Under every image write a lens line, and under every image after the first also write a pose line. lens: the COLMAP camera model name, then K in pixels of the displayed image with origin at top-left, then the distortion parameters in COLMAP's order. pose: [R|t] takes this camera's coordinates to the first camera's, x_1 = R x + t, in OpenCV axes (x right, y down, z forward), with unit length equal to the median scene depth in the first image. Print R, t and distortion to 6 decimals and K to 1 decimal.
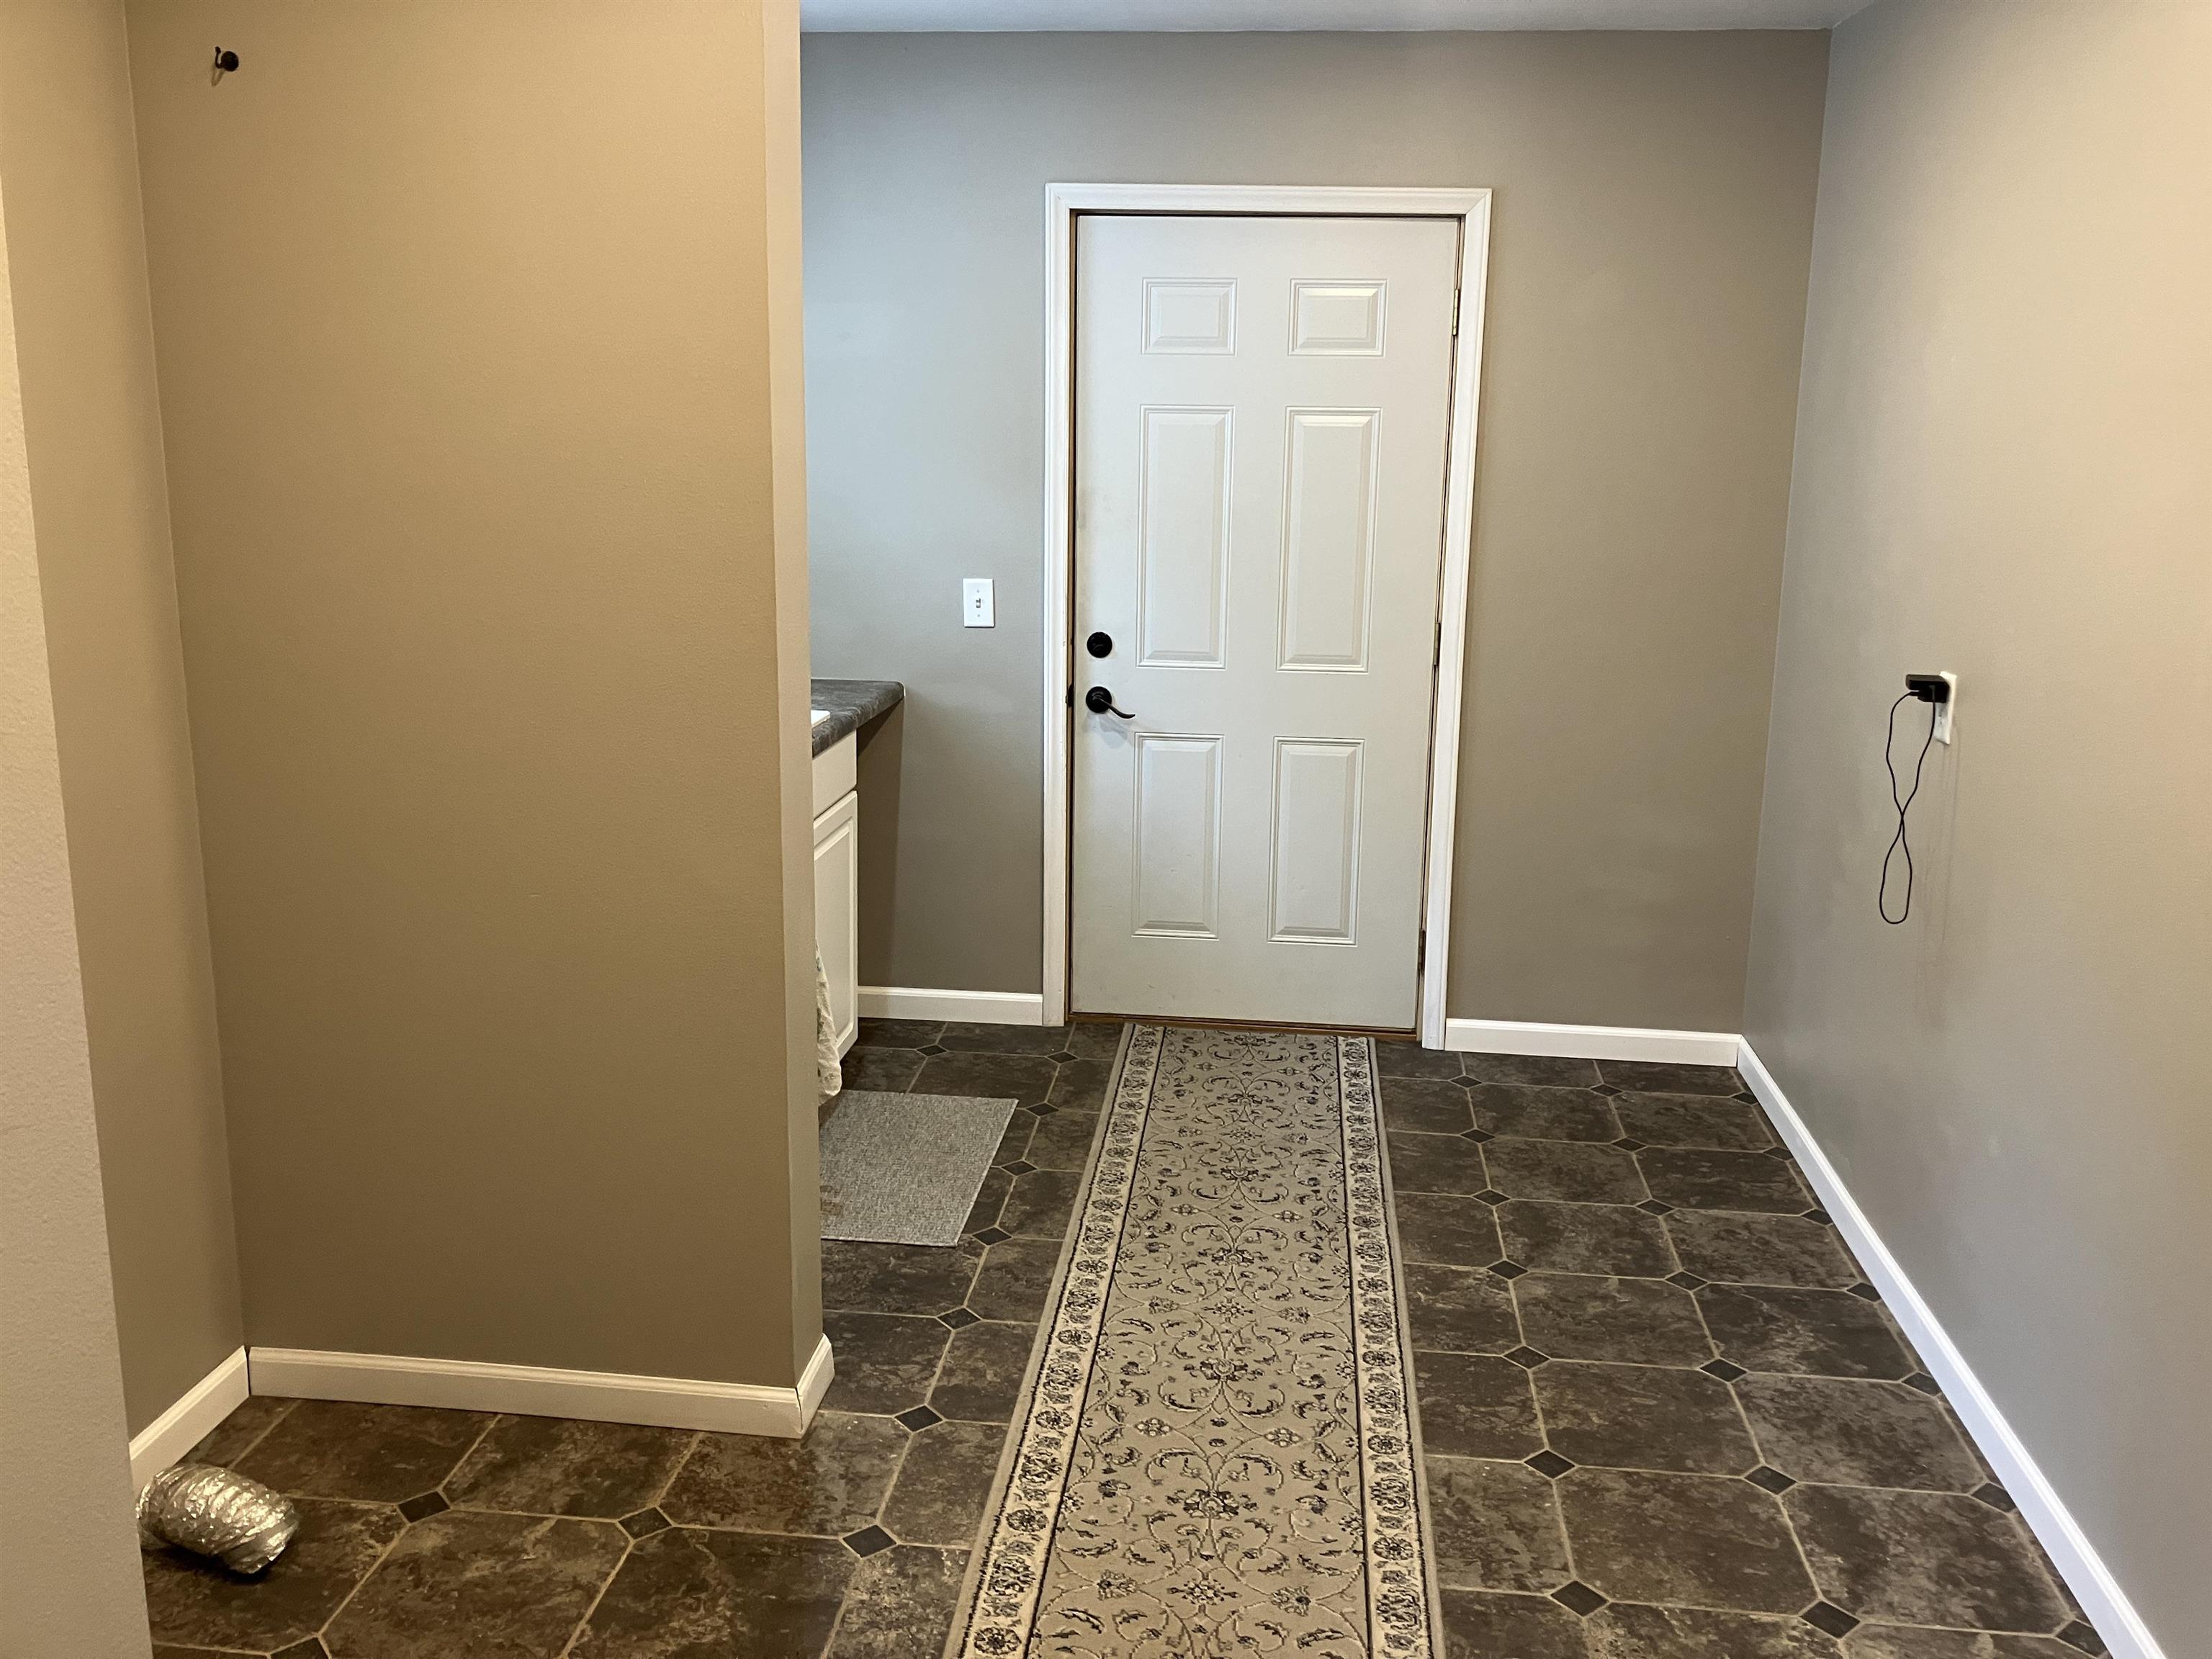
lens RADIAL K [[1811.7, 0, 1106.0], [0, 1811.7, 829.5], [0, 0, 1]] dist [-0.001854, -0.005205]
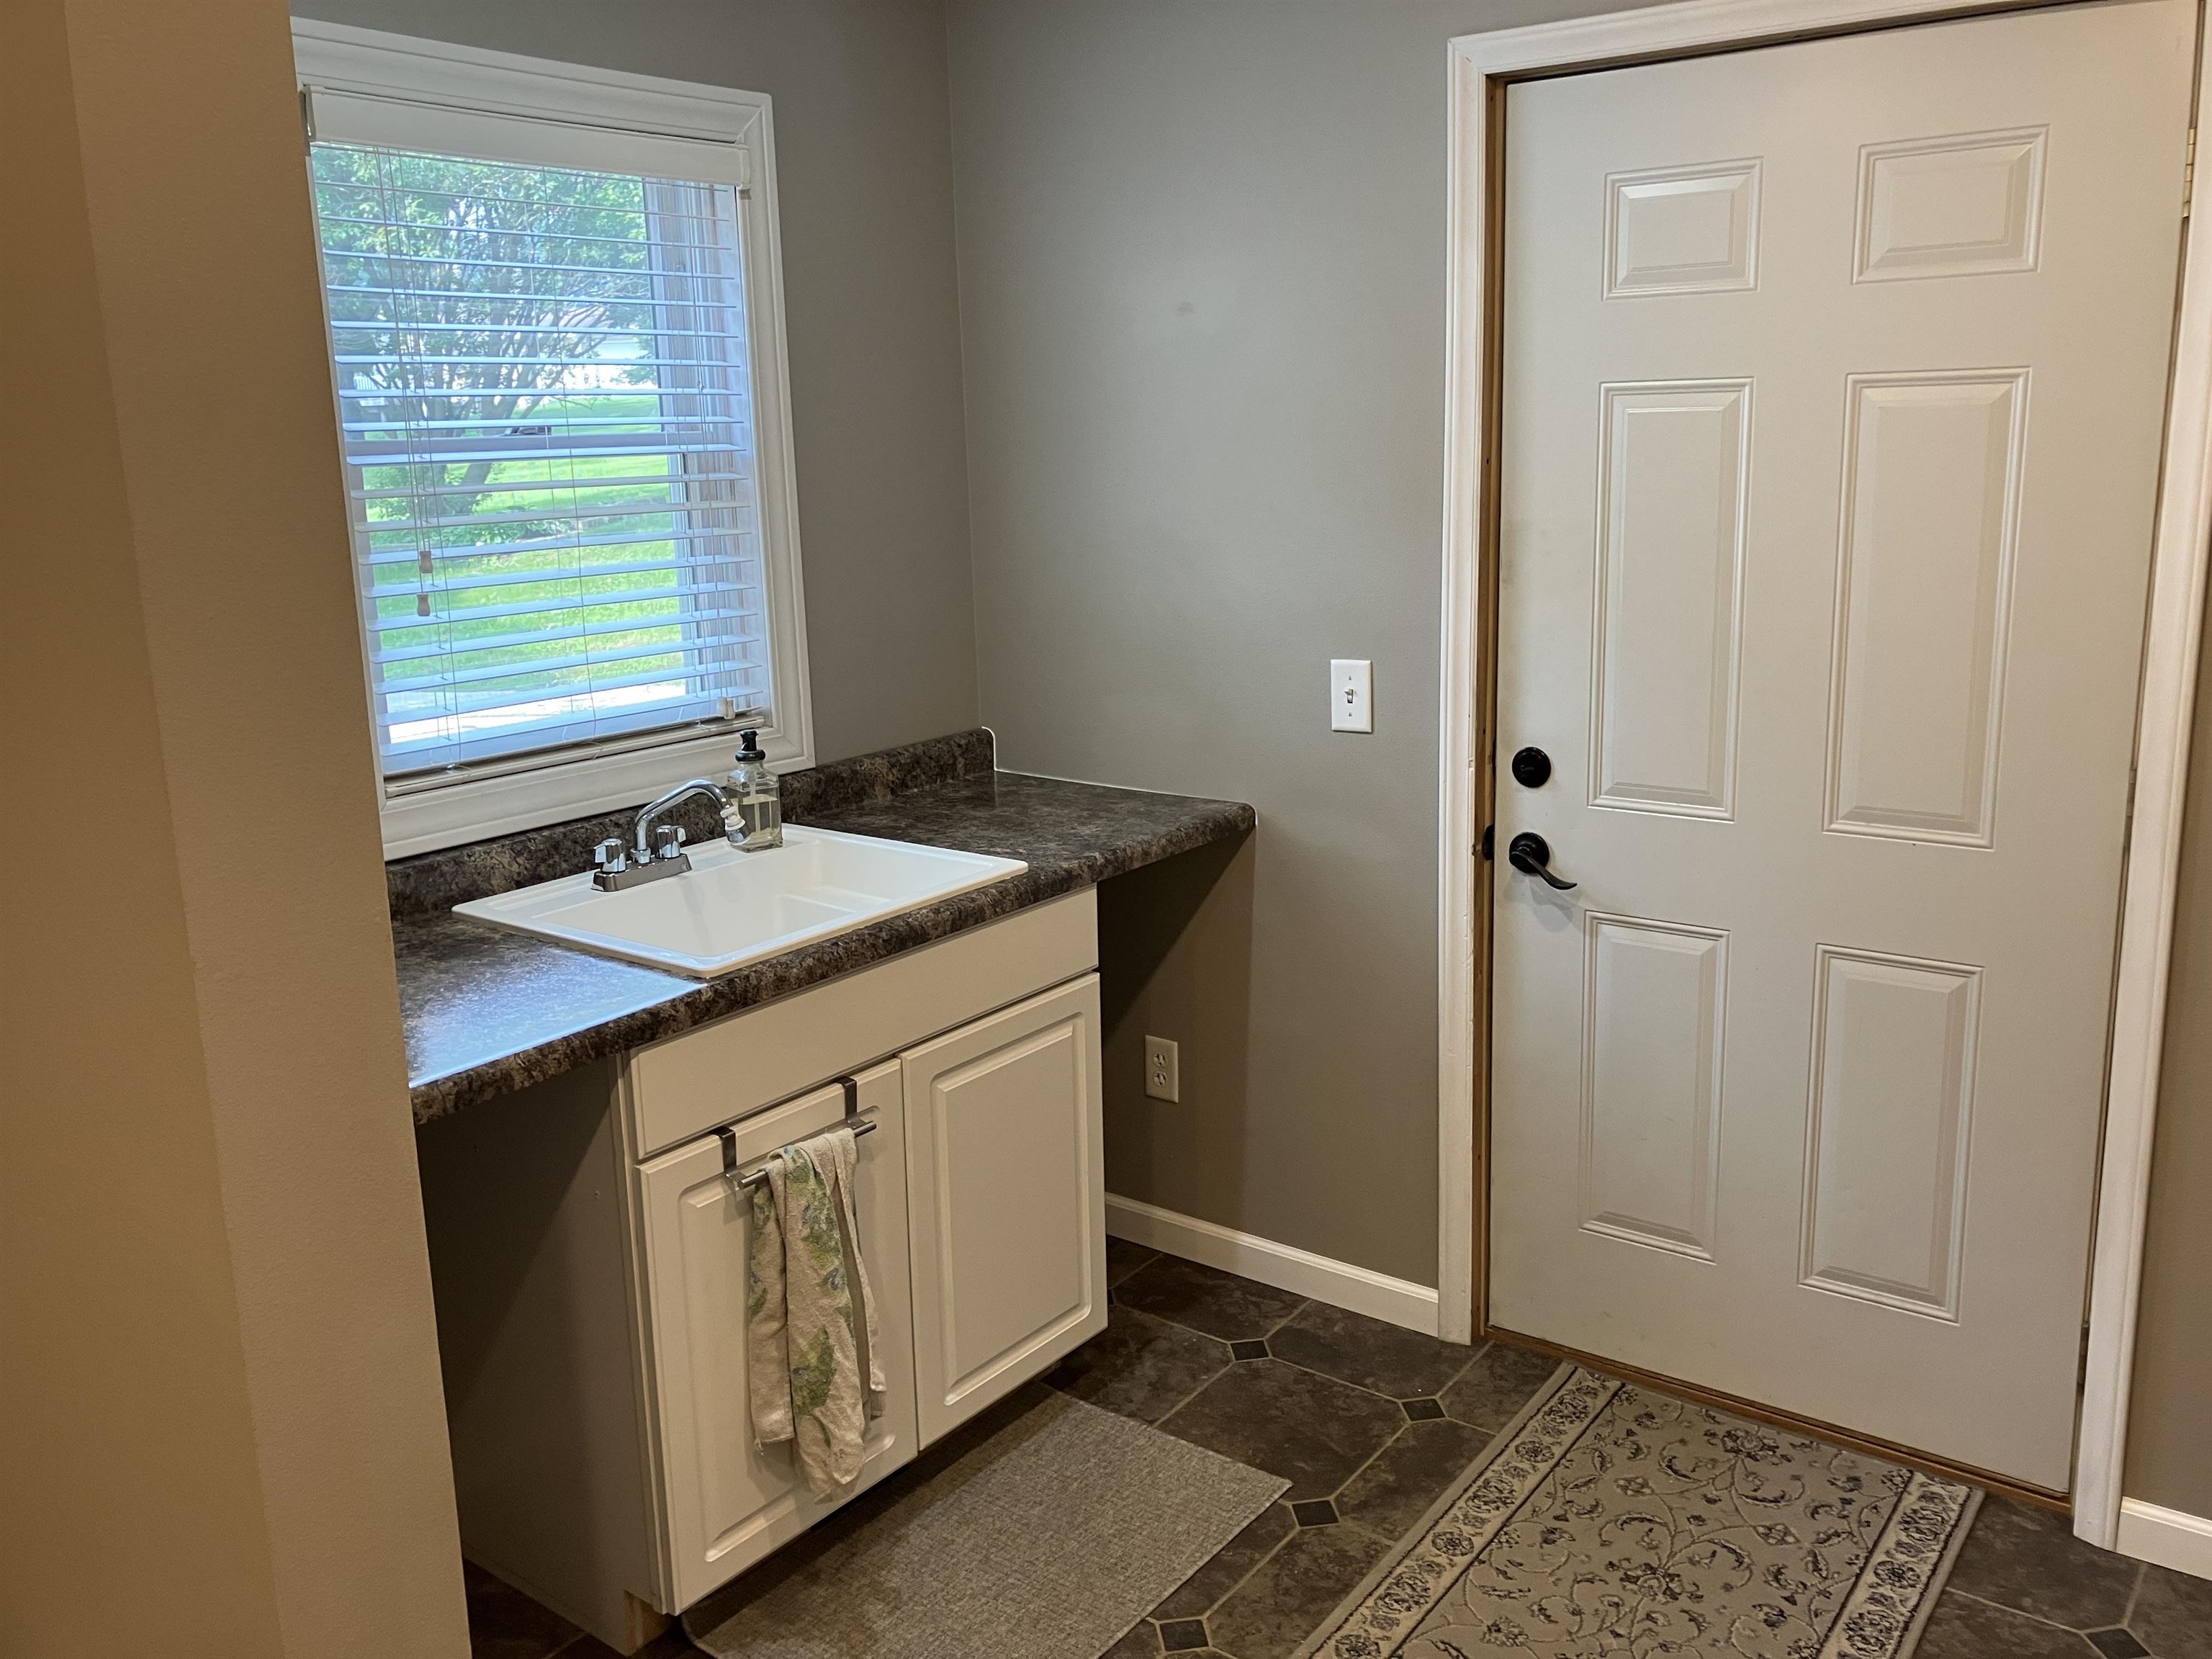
lens RADIAL K [[1866.5, 0, 1109.0], [0, 1866.5, 806.5], [0, 0, 1]] dist [0.069237, -0.094662]
pose [[0.863074, 0.064179, -0.500983, 0.197390], [-0.072592, 0.997358, 0.002710, -0.079314], [0.499833, 0.034029, 0.865453, 0.360395]]
